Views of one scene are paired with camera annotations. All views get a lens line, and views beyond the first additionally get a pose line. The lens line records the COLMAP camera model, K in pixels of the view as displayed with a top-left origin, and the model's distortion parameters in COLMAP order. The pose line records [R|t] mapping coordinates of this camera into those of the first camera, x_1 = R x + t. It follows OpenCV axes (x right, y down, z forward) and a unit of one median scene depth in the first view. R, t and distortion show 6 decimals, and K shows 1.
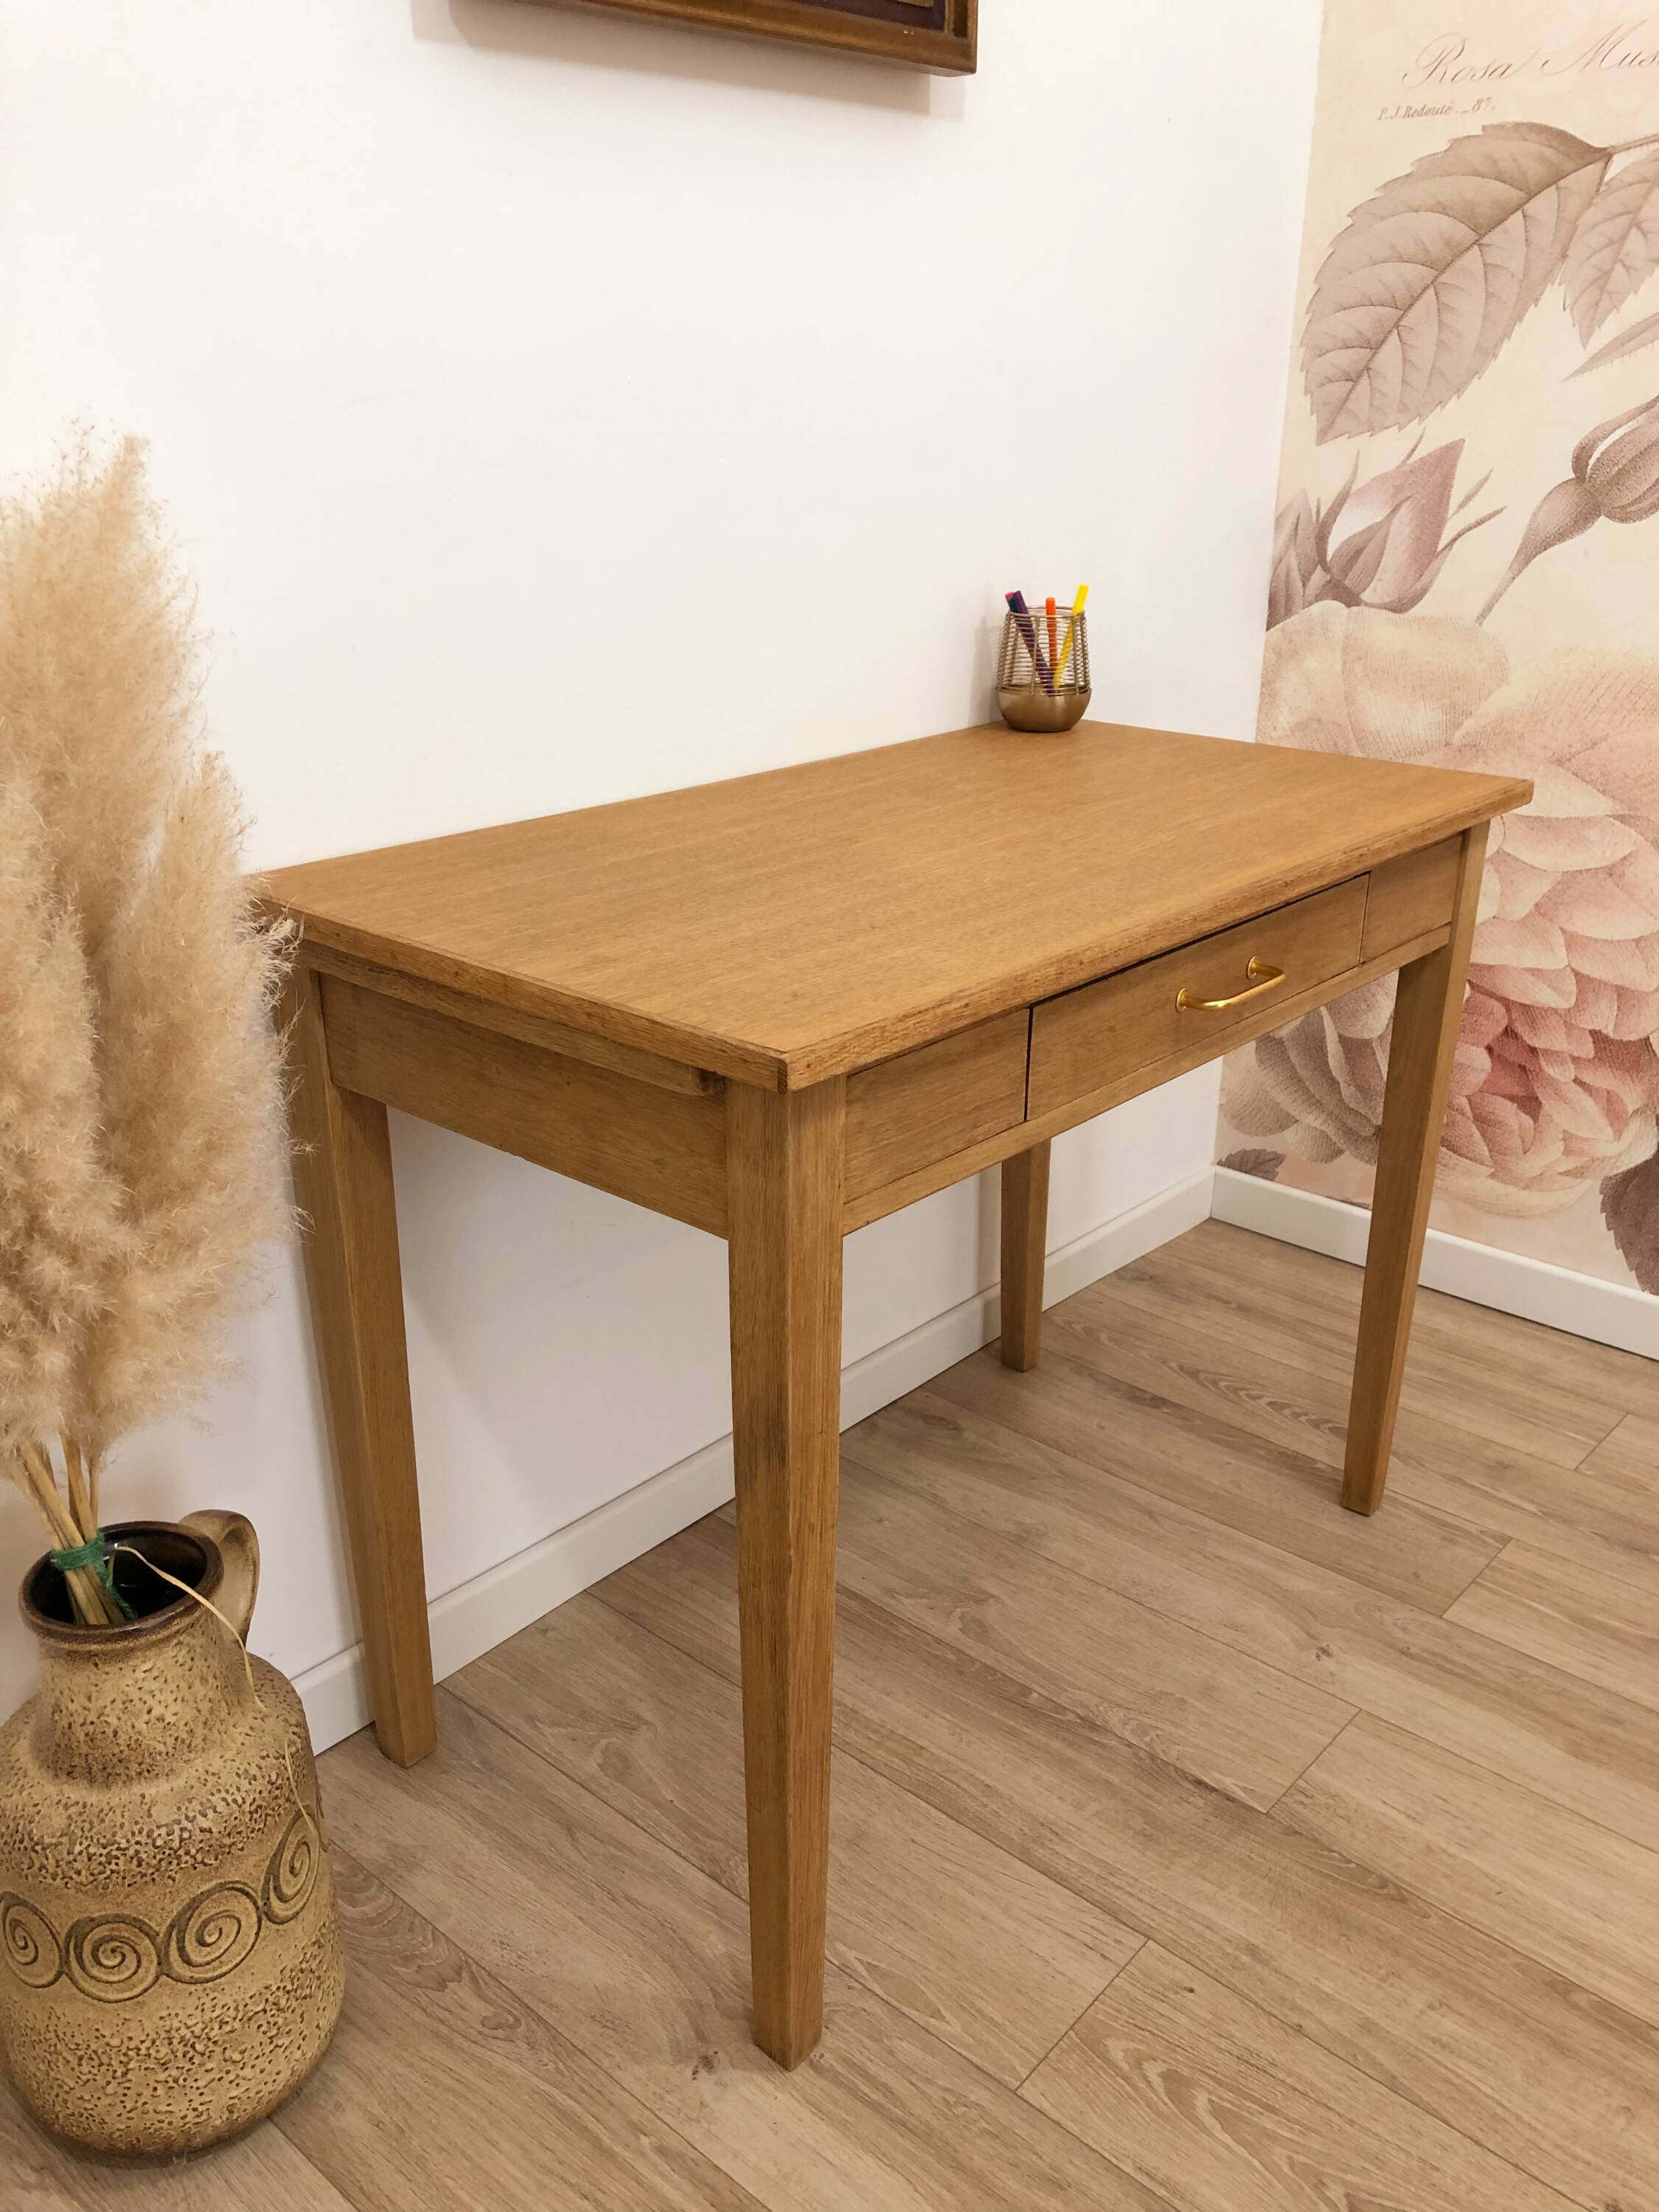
lens RADIAL K [[1824.7, 0, 843.3], [0, 1824.7, 1082.8], [0, 0, 1]] dist [0.034333, -0.027013]
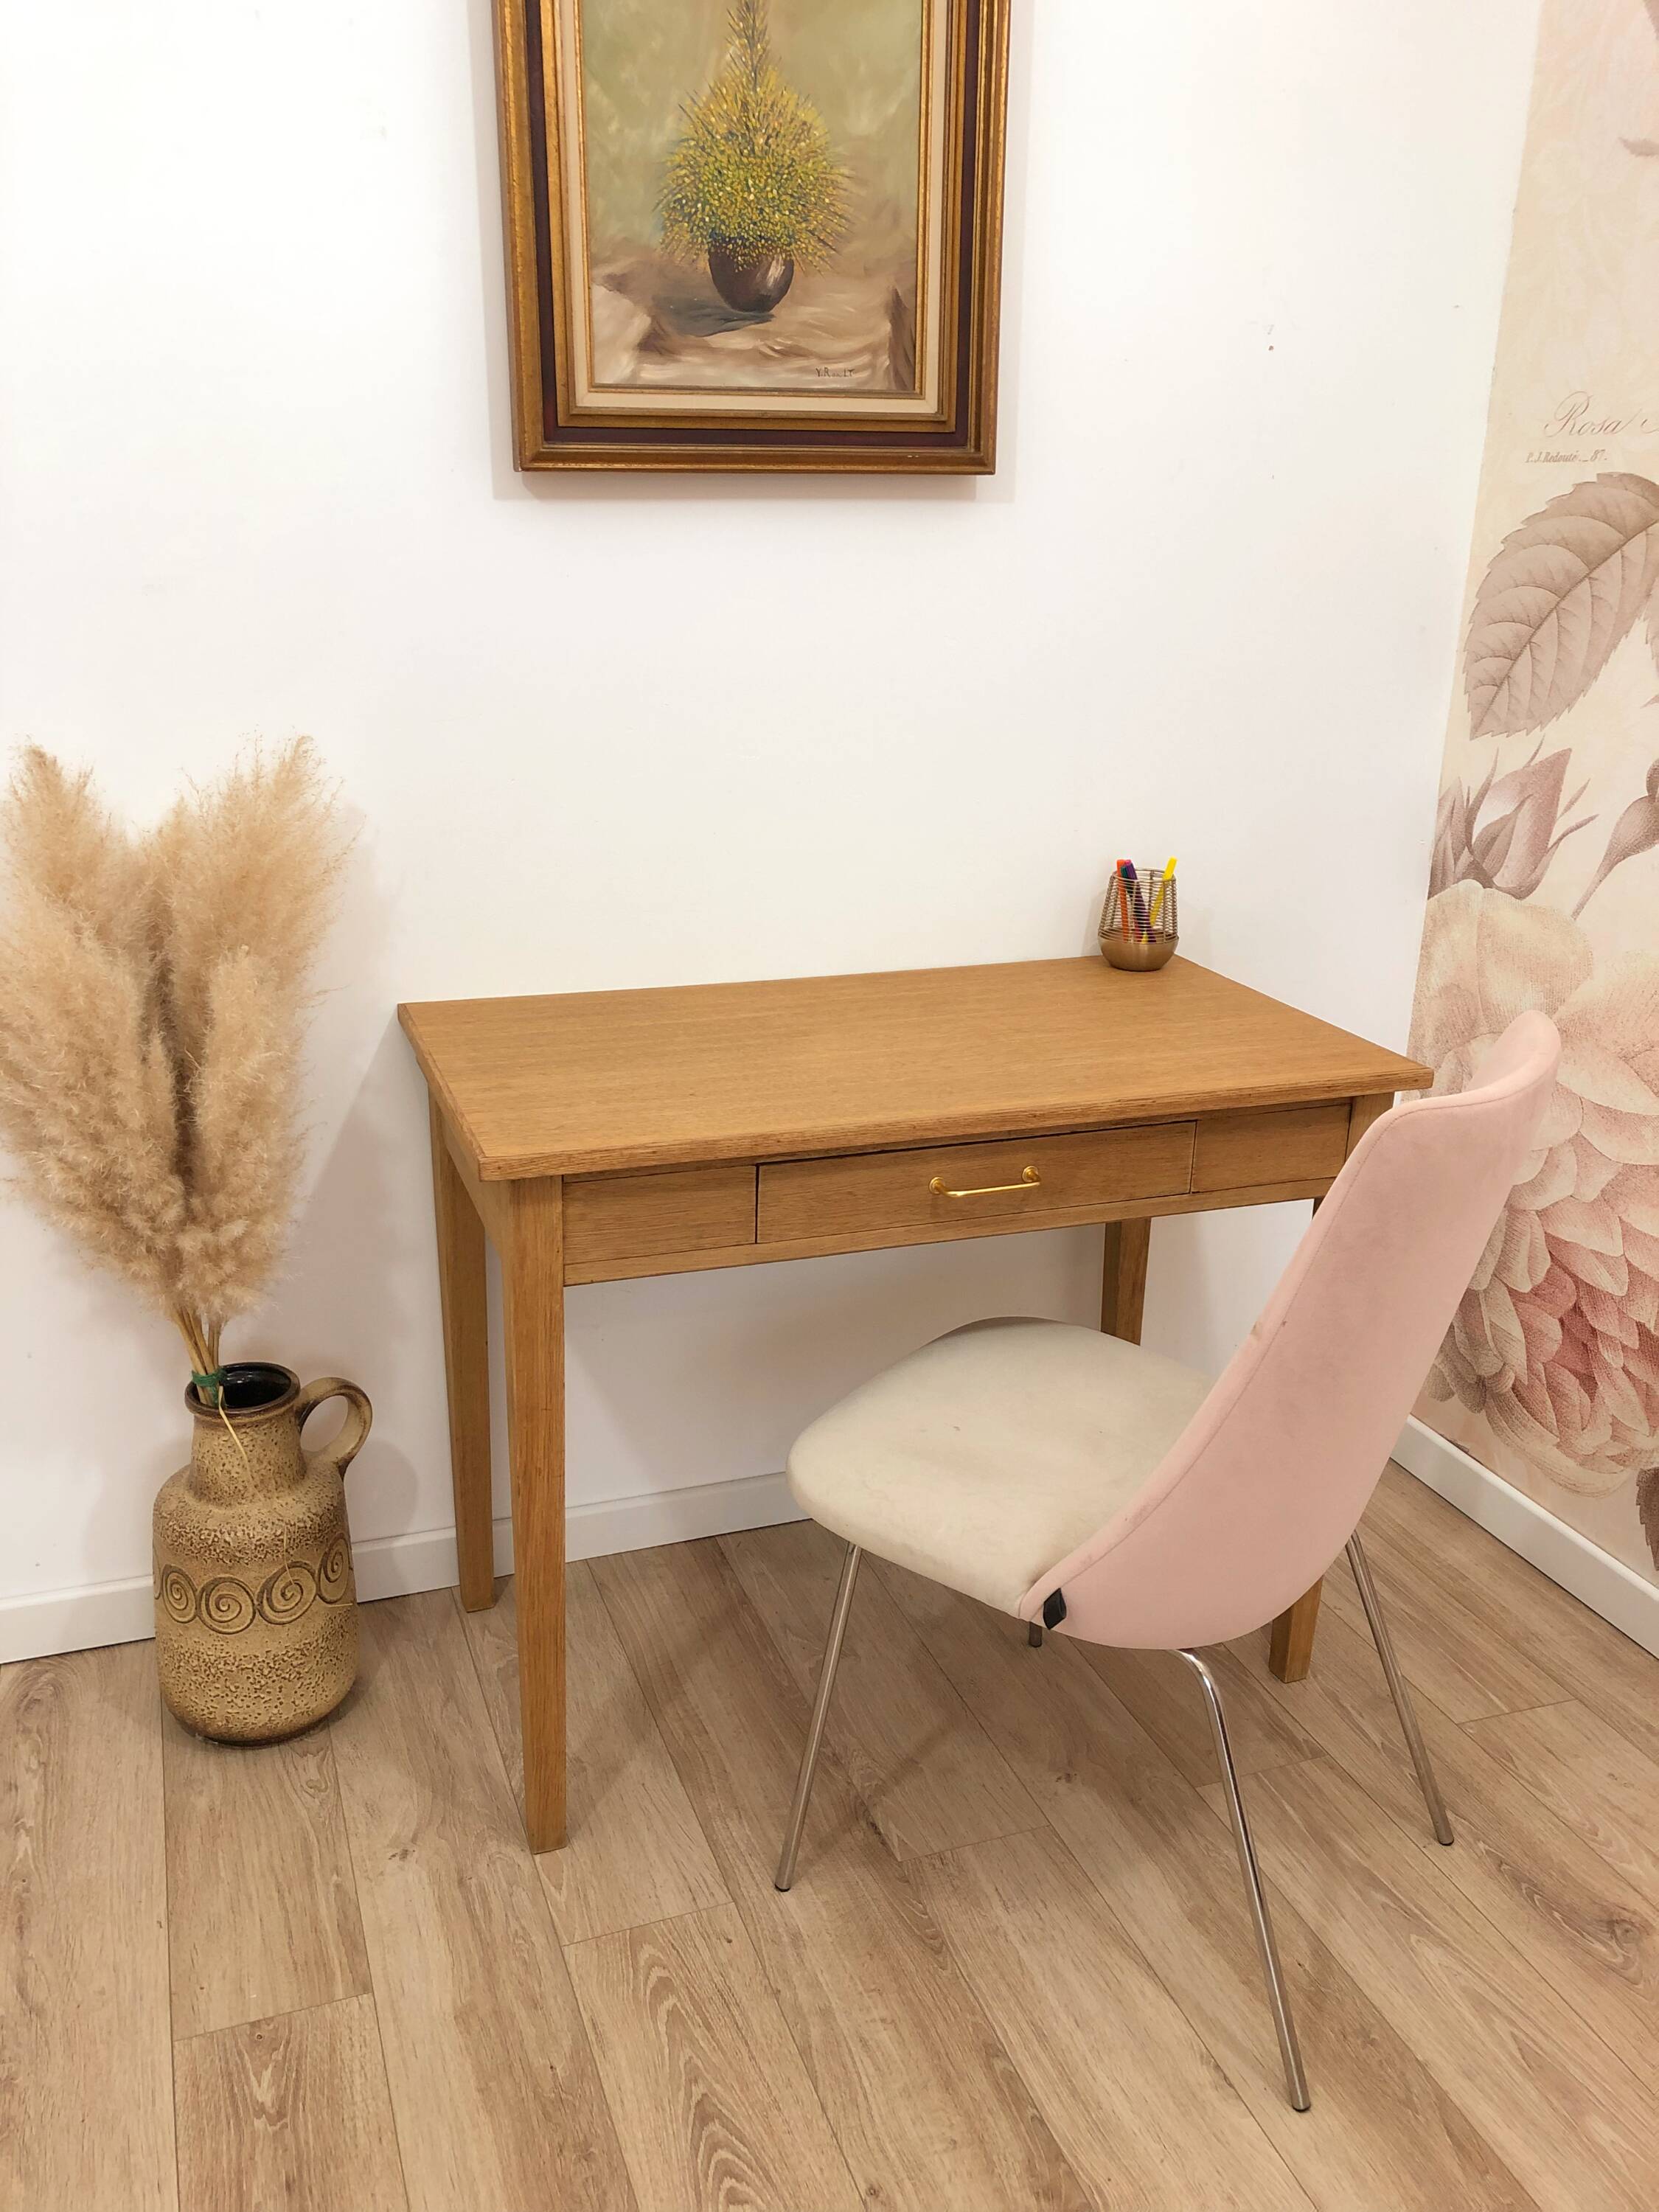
lens RADIAL K [[1824.7, 0, 825.6], [0, 1824.7, 1077.5], [0, 0, 1]] dist [0.034333, -0.027013]
pose [[0.877617, 0.152117, -0.454586, 0.742676], [-0.181438, 0.983172, -0.021285, -0.095953], [0.443698, 0.101159, 0.890449, -0.197160]]
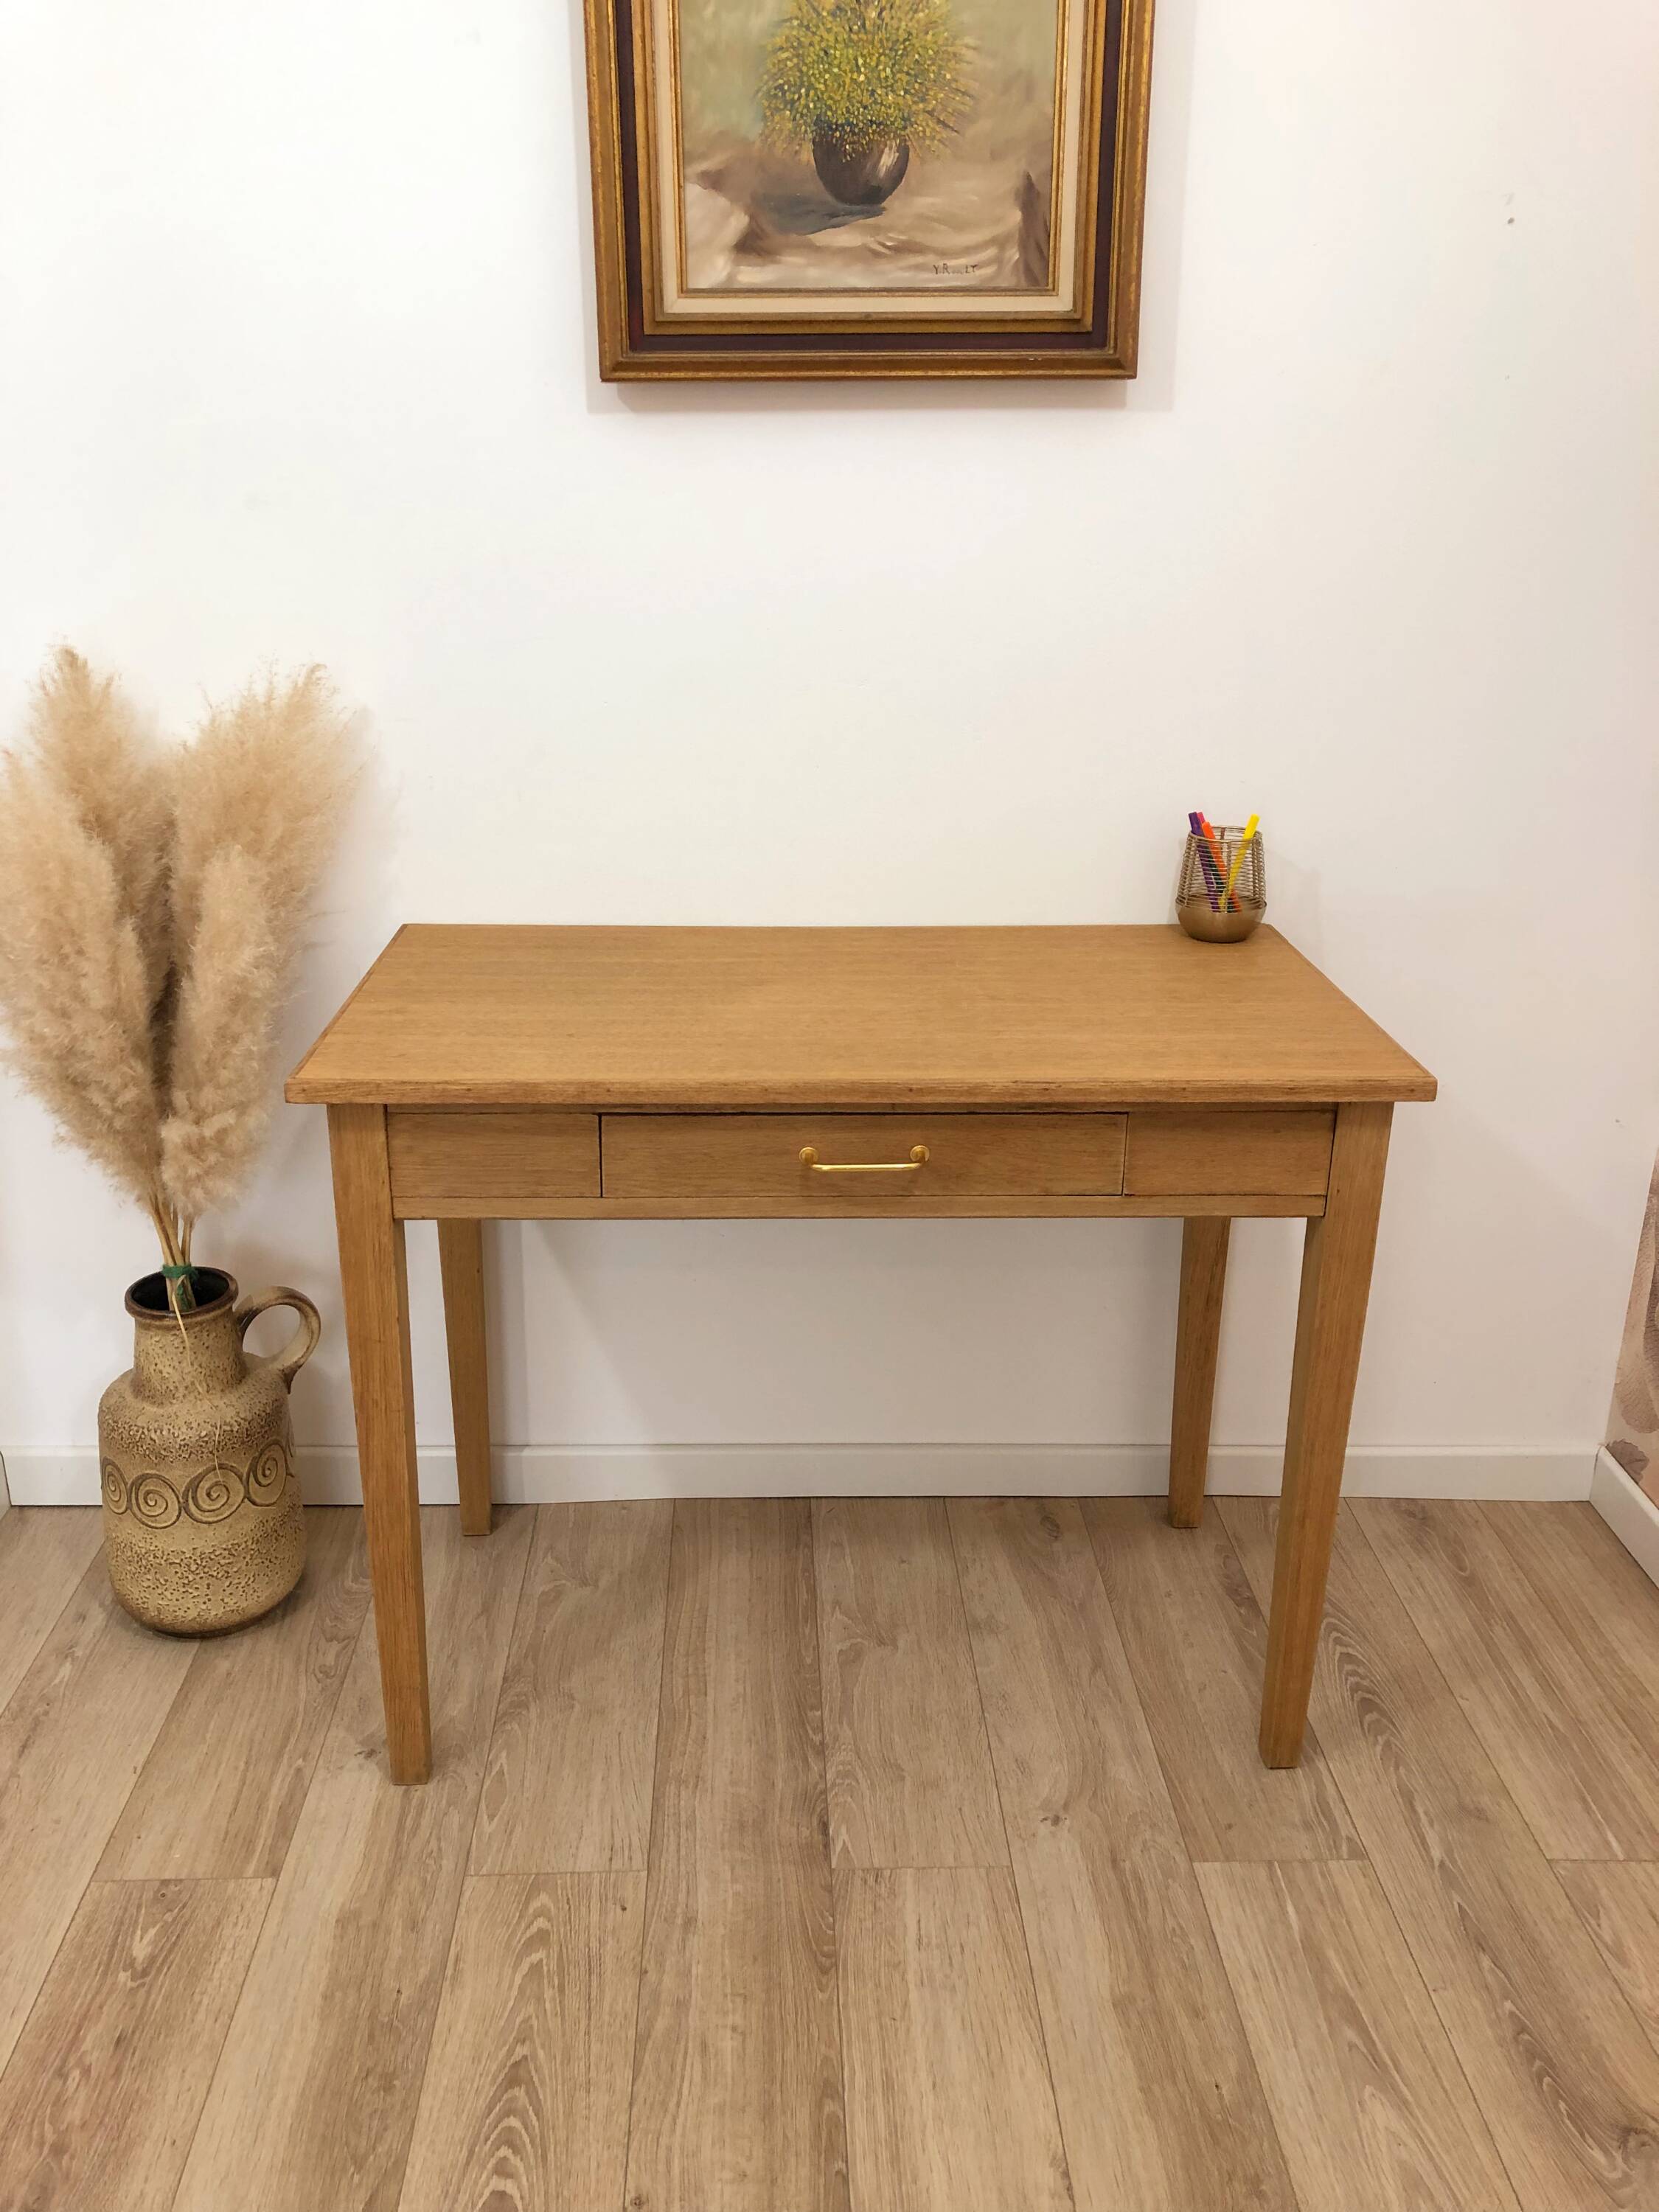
lens RADIAL K [[1824.7, 0, 822.0], [0, 1824.7, 1073.4], [0, 0, 1]] dist [0.034333, -0.027013]
pose [[0.684031, 0.238128, -0.689490, 1.007375], [-0.263163, 0.962120, 0.071207, -0.185790], [0.680329, 0.132740, 0.720786, 0.101068]]
